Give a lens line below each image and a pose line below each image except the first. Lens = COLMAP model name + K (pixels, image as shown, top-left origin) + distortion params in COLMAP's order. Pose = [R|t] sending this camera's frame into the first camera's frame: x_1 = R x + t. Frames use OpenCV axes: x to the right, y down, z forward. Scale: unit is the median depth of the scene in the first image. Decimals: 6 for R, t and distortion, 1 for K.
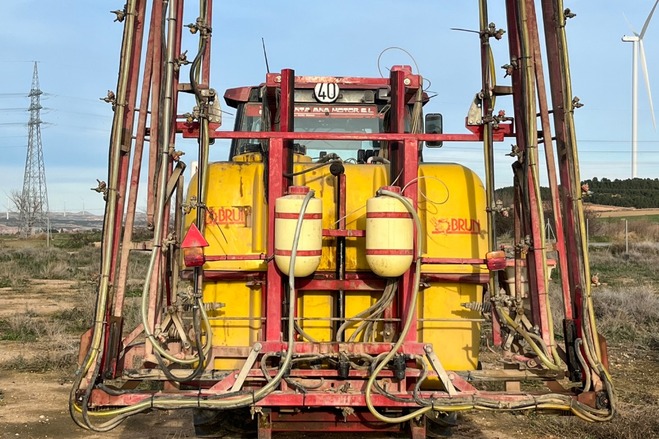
lens RADIAL K [[1087.0, 0, 329.5], [0, 1087.0, 219.5], [0, 0, 1]] dist [0.040612, 0.085996]
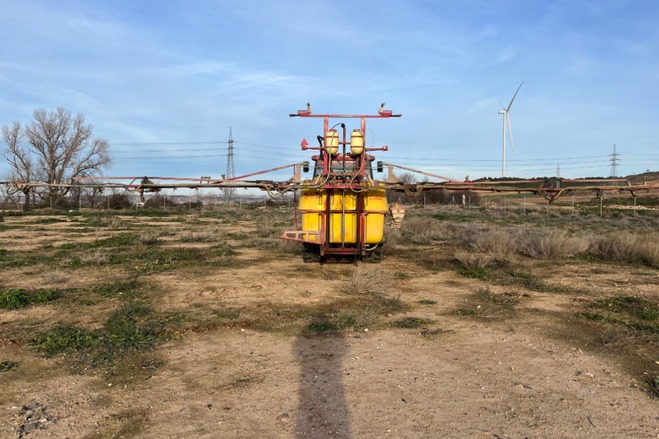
lens RADIAL K [[494.0, 0, 329.5], [0, 494.0, 219.5], [0, 0, 1]] dist [0.061395, -0.086101]
pose [[0.997861, -0.001020, -0.065364, 0.071887], [0.003972, 0.998977, 0.045044, 0.004119], [0.065251, -0.045208, 0.996844, -0.636401]]
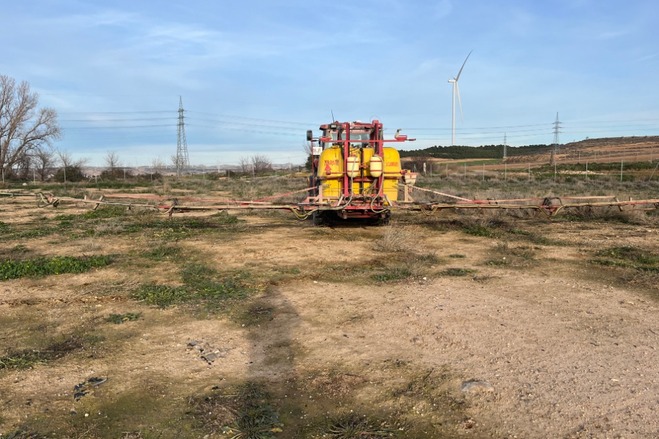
lens RADIAL K [[494.0, 0, 329.5], [0, 494.0, 219.5], [0, 0, 1]] dist [0.061395, -0.086101]
pose [[0.999428, -0.019122, 0.027875, -0.156881], [0.016062, 0.994218, 0.106168, 0.011520], [-0.029744, -0.105659, 0.993957, -0.754153]]
